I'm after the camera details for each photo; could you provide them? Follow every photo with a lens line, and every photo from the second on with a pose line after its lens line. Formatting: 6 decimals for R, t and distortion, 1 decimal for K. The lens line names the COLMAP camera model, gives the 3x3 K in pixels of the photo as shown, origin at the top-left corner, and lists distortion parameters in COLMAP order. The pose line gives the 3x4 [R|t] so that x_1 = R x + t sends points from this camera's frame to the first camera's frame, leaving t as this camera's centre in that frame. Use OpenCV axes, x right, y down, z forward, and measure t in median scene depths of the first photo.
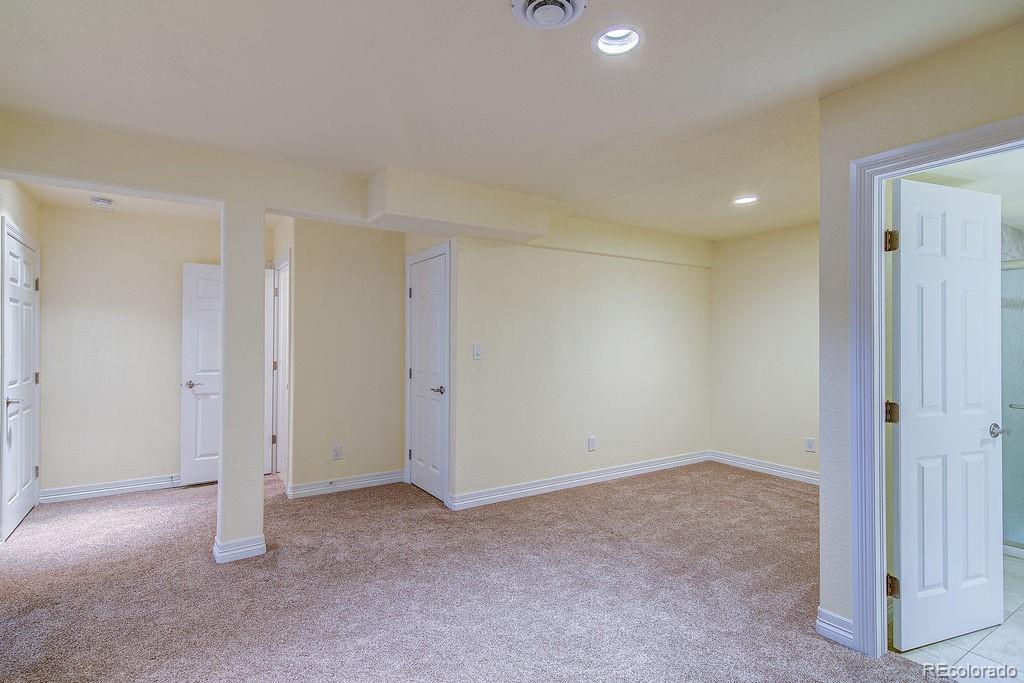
lens RADIAL K [[516.9, 0, 511.2], [0, 516.9, 337.8], [0, 0, 1]] dist [0.004236, -0.004604]
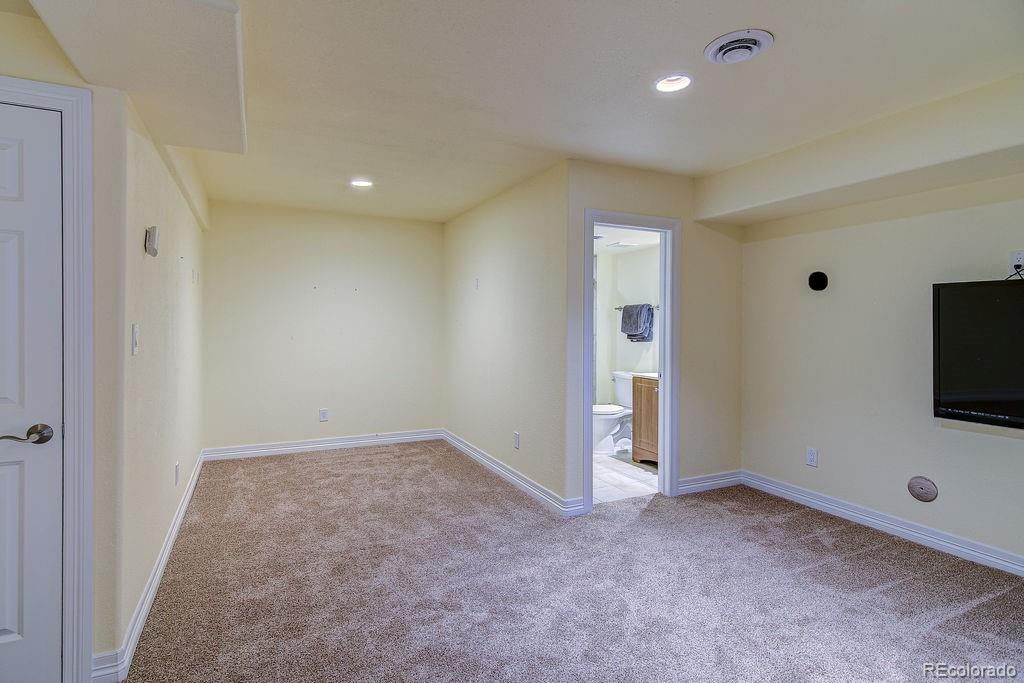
lens RADIAL K [[516.9, 0, 483.3], [0, 516.9, 322.6], [0, 0, 1]] dist [0.004236, -0.004604]
pose [[0.131847, -0.005533, 0.991255, -0.533292], [-0.006324, 0.999959, 0.006423, 0.004302], [-0.991250, -0.007116, 0.131807, 0.615463]]
